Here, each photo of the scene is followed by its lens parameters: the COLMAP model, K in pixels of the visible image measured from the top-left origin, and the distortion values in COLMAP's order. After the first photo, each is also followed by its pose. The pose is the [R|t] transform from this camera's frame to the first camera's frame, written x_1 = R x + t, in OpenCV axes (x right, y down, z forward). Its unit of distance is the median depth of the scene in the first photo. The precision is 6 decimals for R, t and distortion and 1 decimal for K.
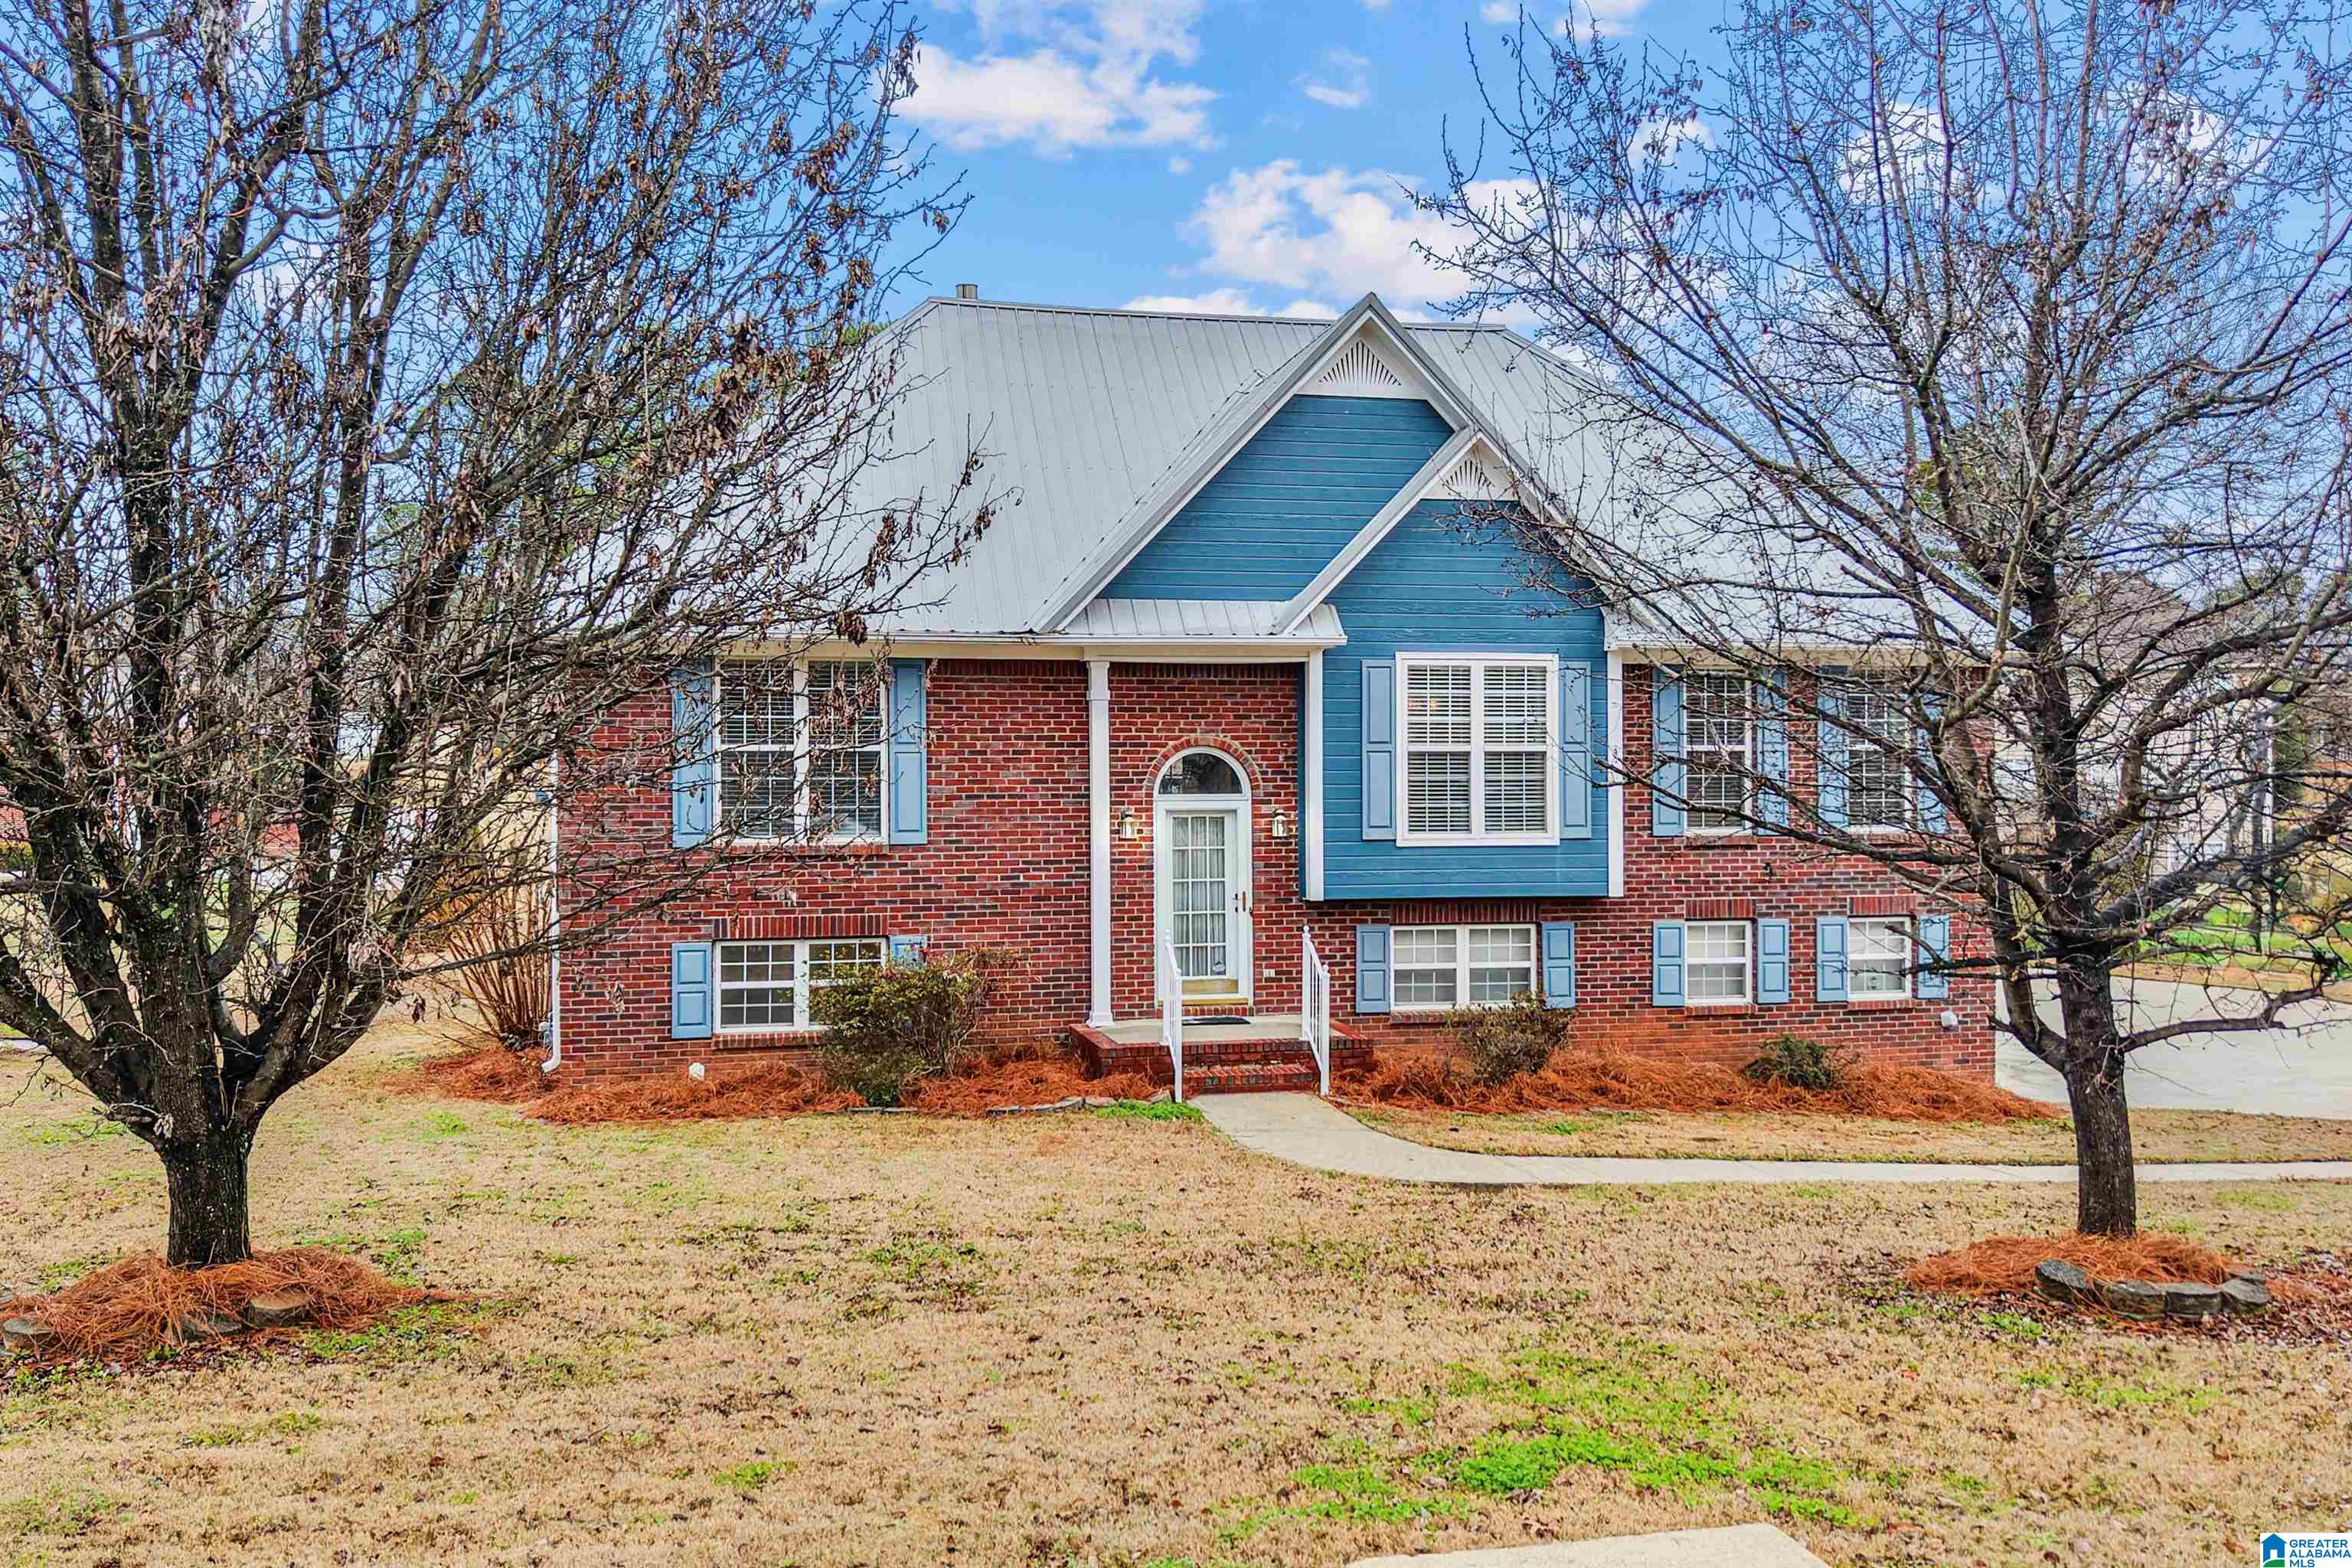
lens RADIAL K [[1875.3, 0, 1184.6], [0, 1875.3, 815.4], [0, 0, 1]] dist [0.011547, -0.000831]
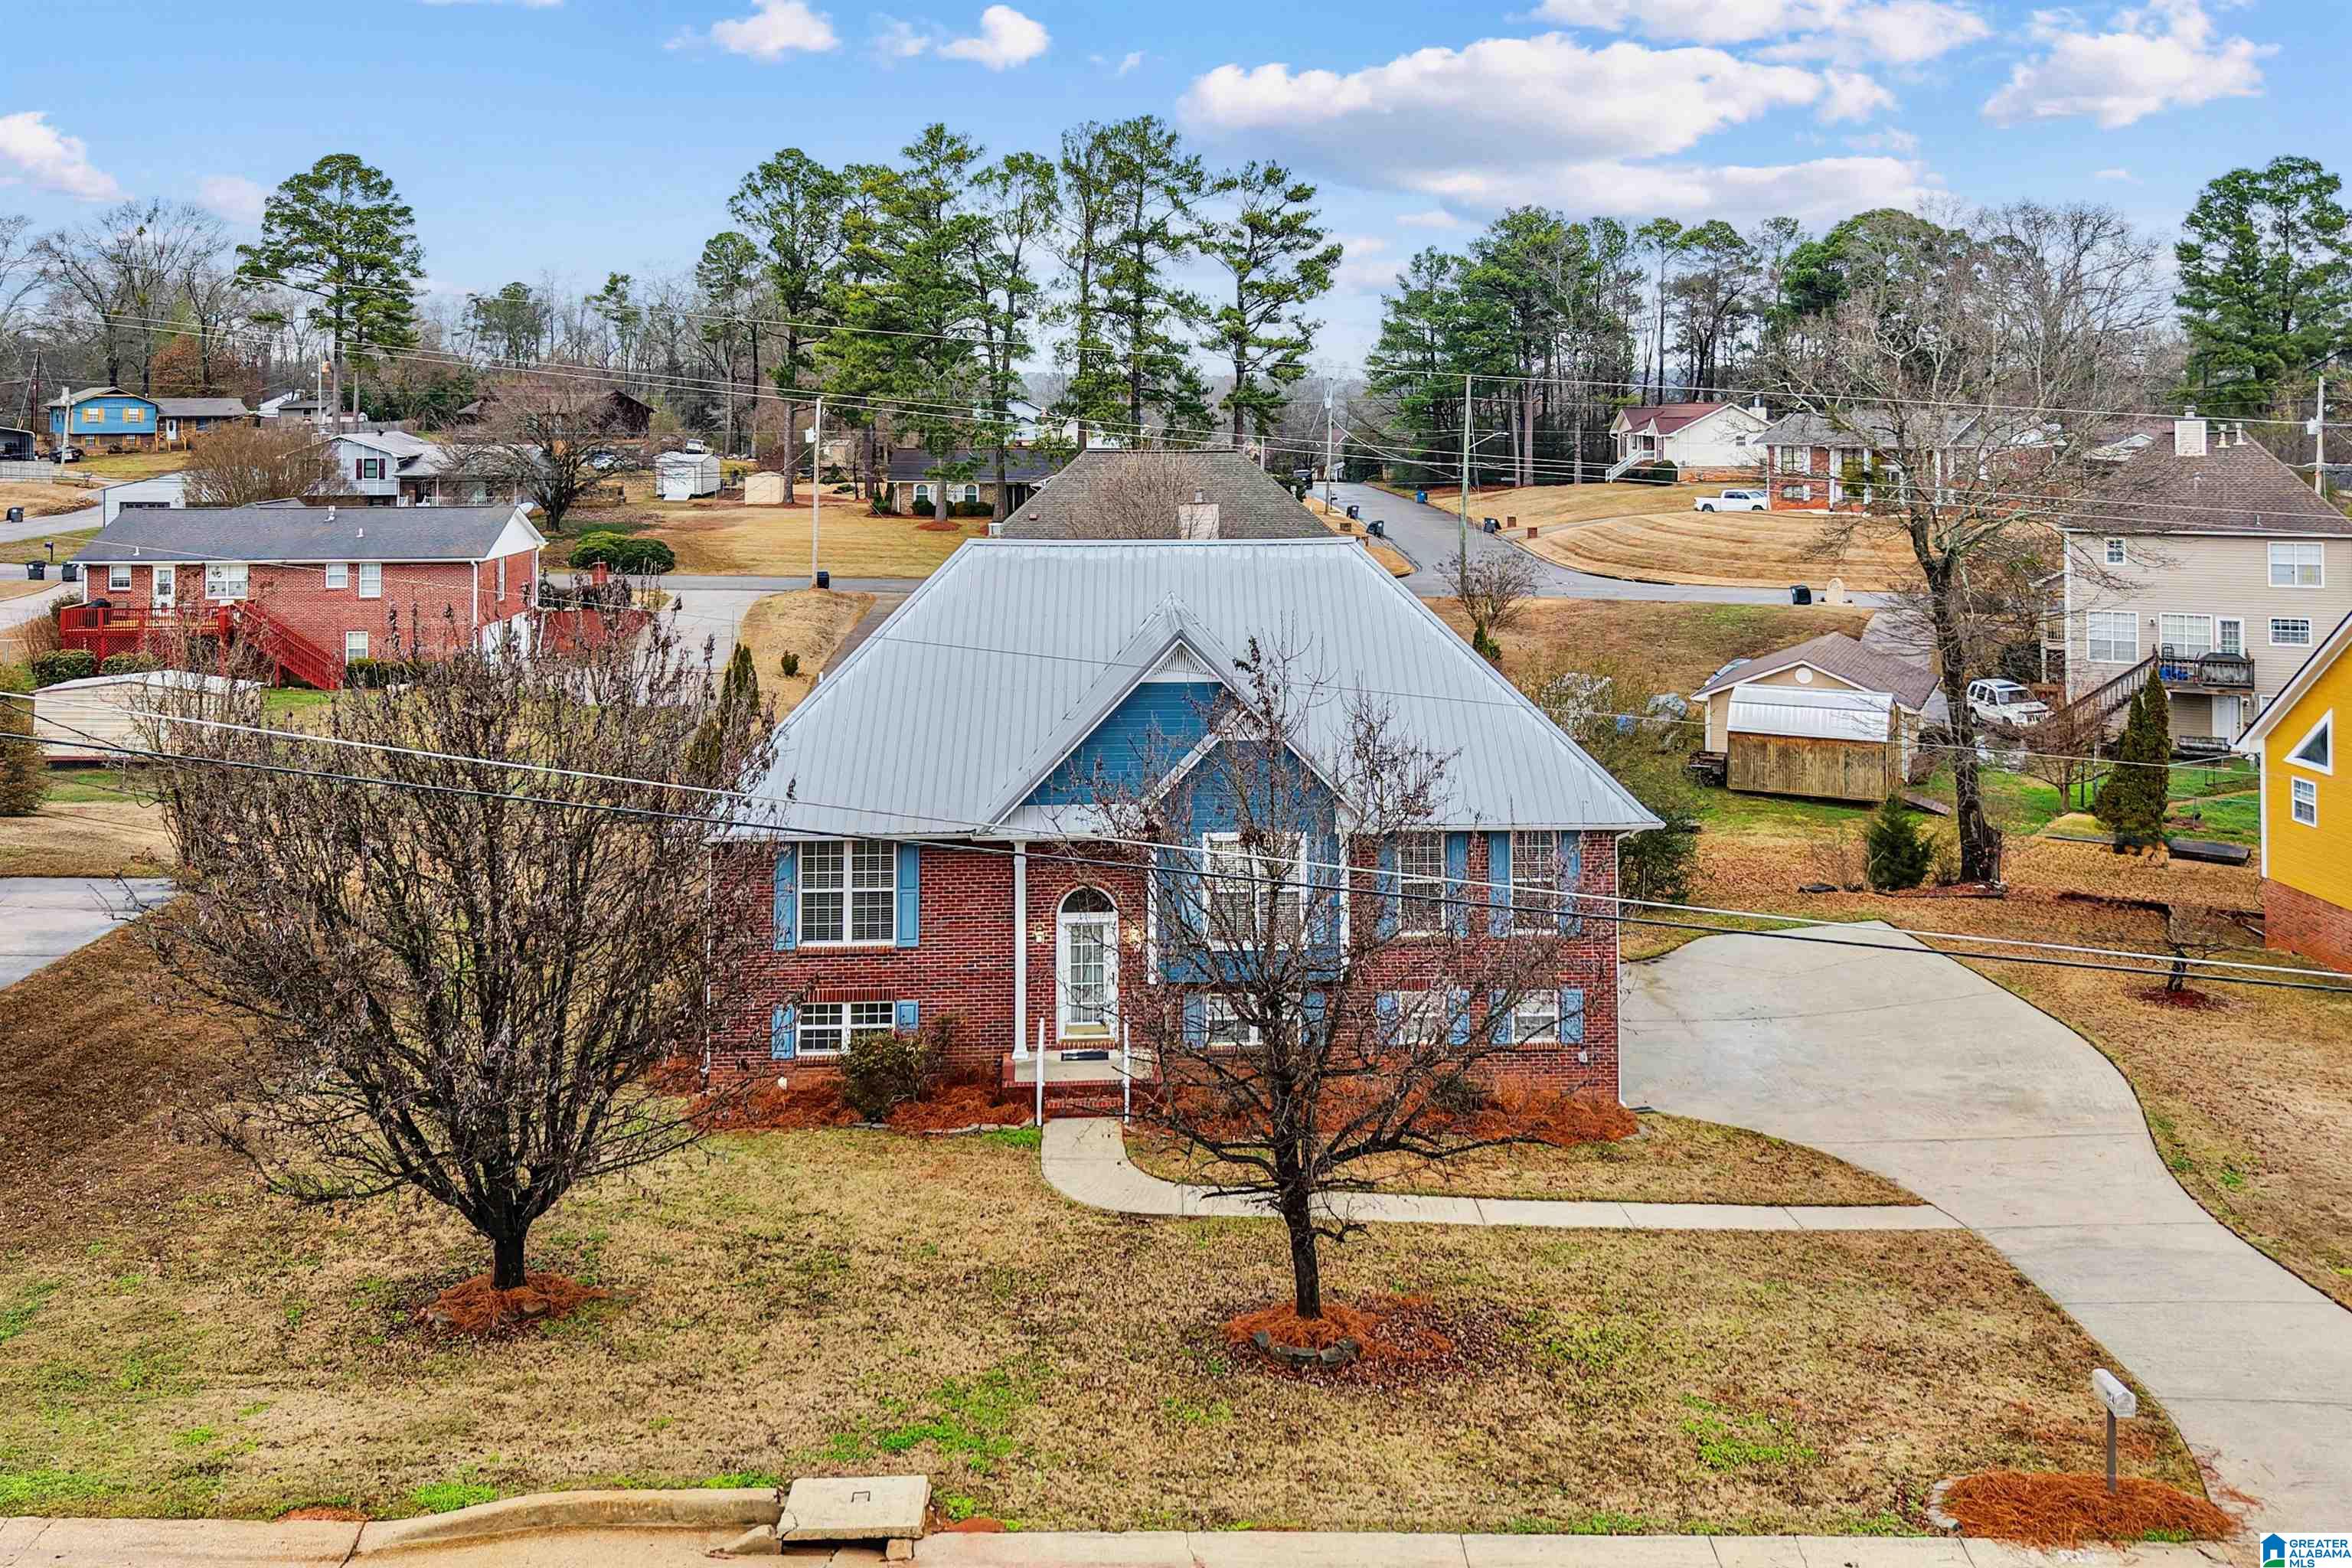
lens RADIAL K [[1971.5, 0, 1229.4], [0, 1971.5, 426.5], [0, 0, 1]] dist [0.021420, -0.002660]
pose [[0.988535, 0.007228, -0.150817, 0.400699], [-0.008955, 0.999902, -0.010774, -0.432210], [0.150724, 0.012001, 0.988503, -0.723578]]
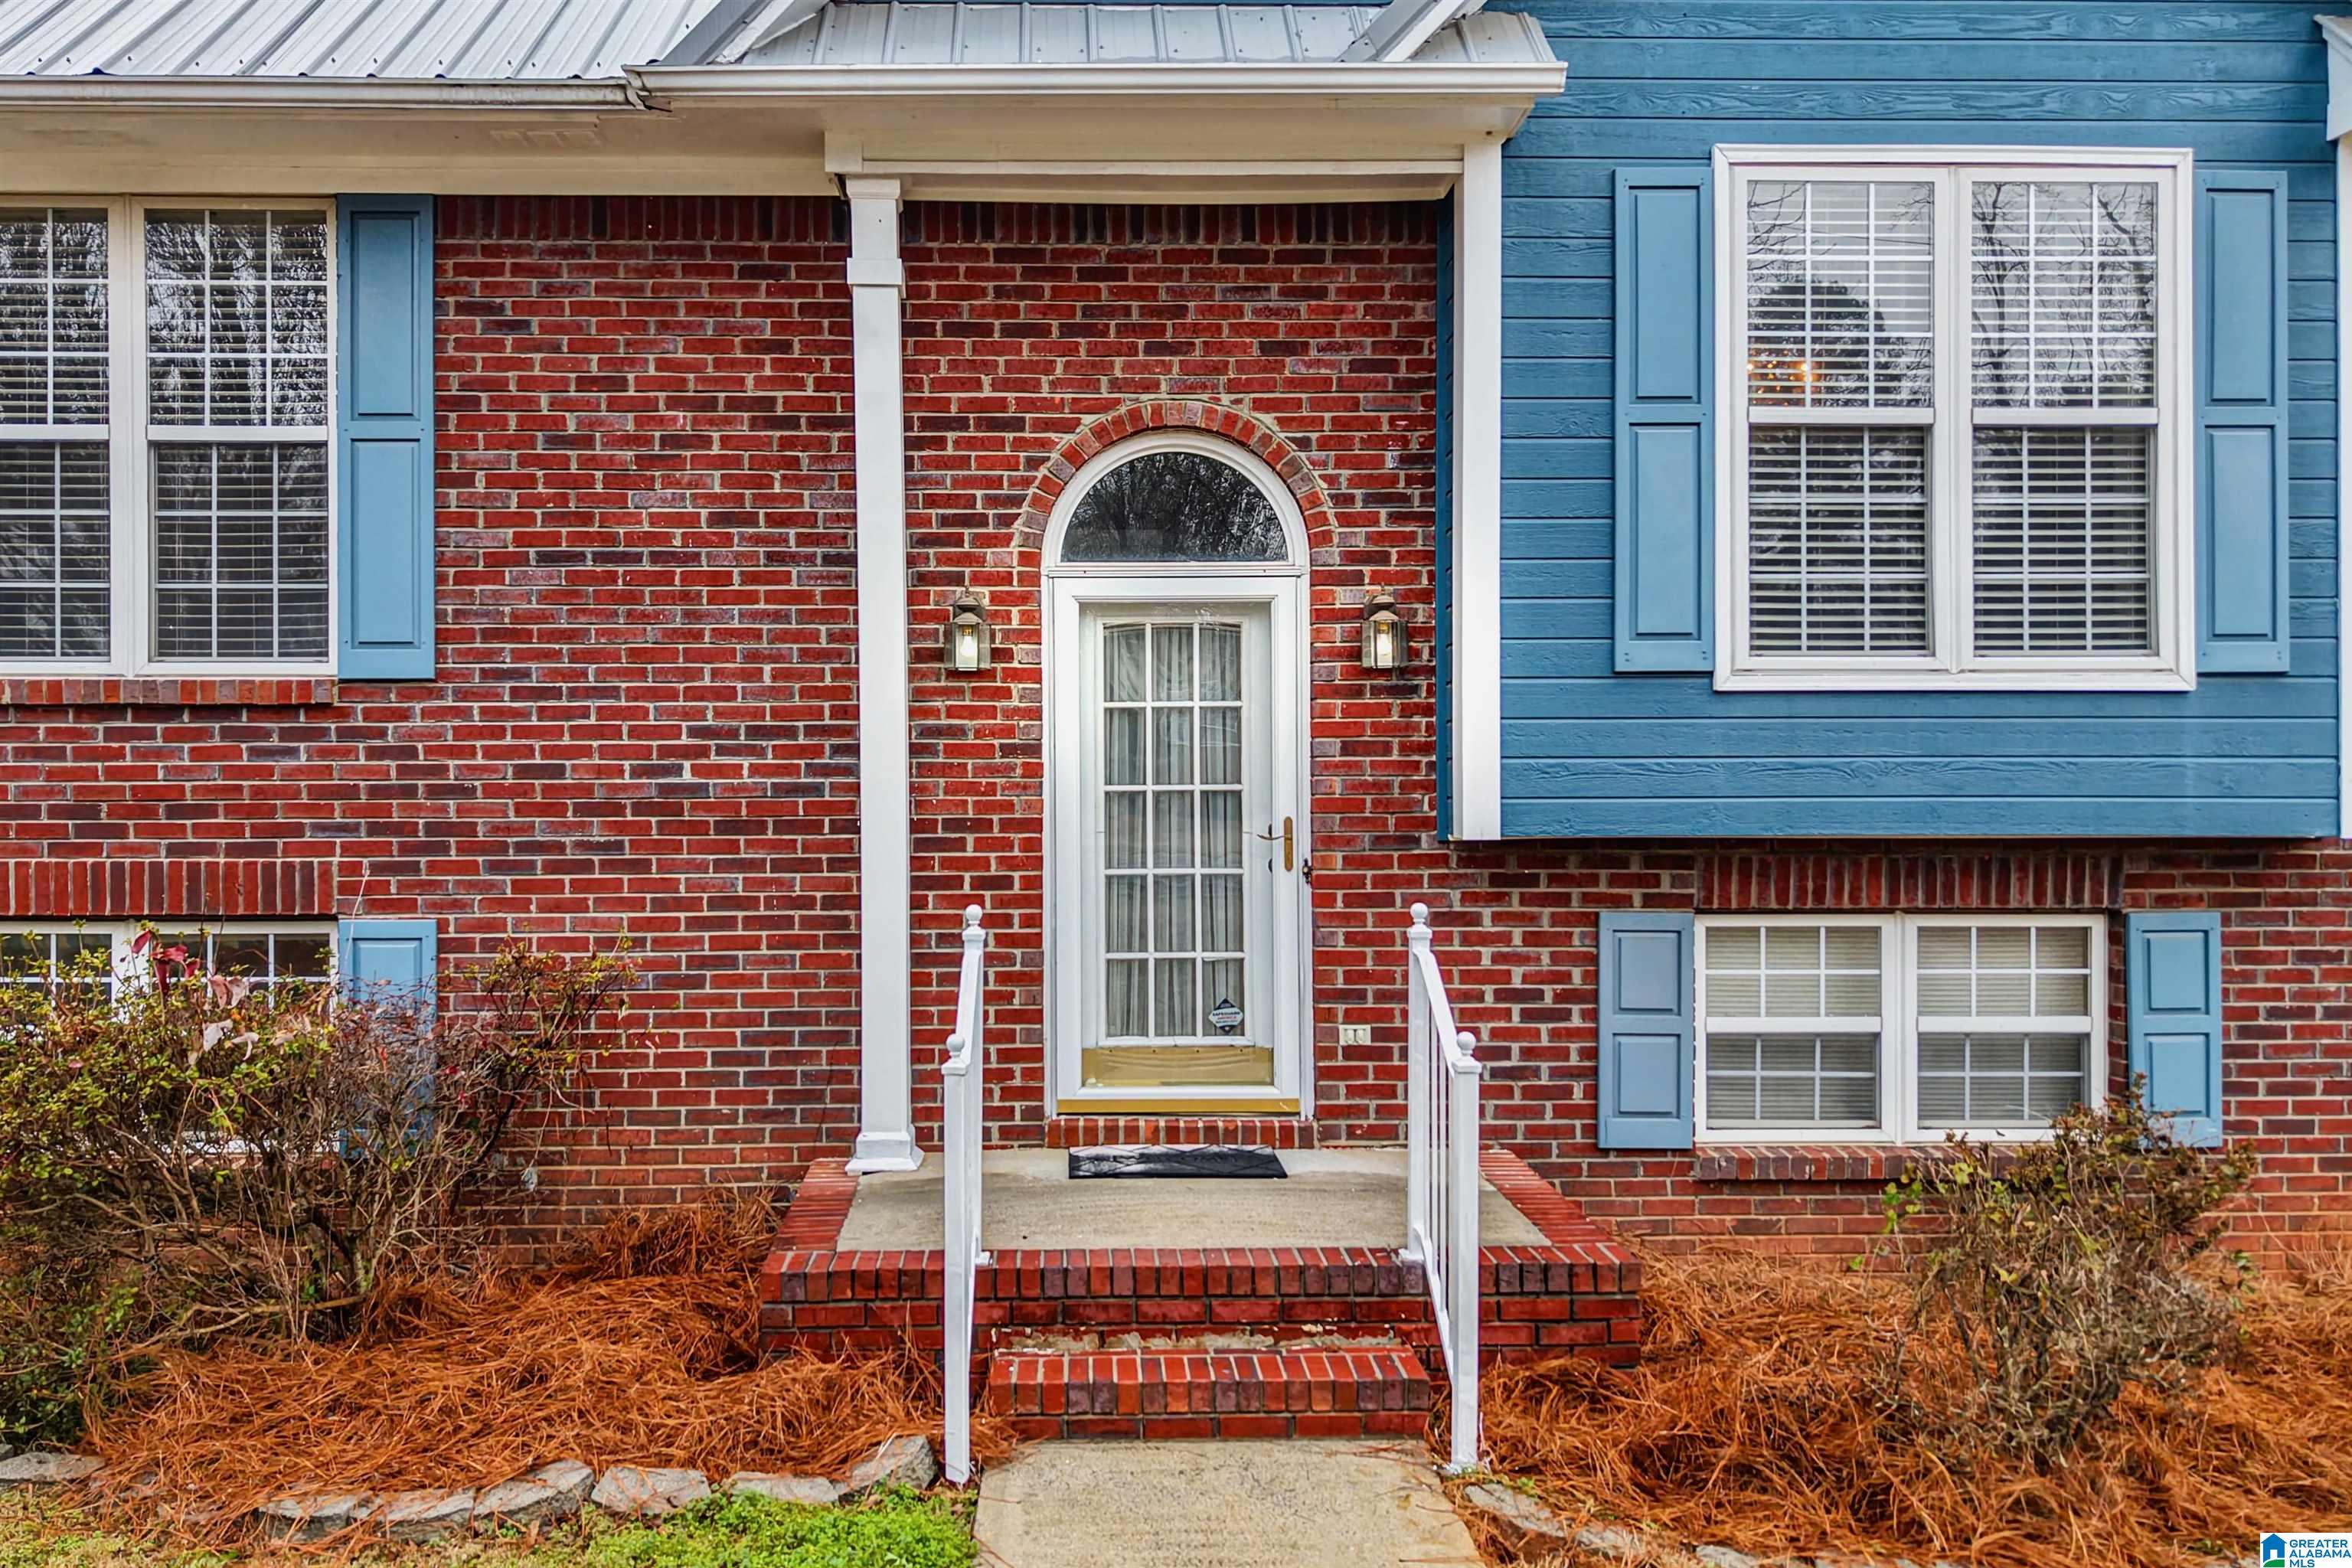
lens RADIAL K [[1870.8, 0, 1082.9], [0, 1870.8, 807.7], [0, 0, 1]] dist [0.009703, -0.064749]
pose [[0.978750, 0.003079, -0.205032, 0.069810], [-0.004750, 0.999959, -0.007661, 0.042964], [0.205001, 0.008472, 0.978725, 0.638893]]
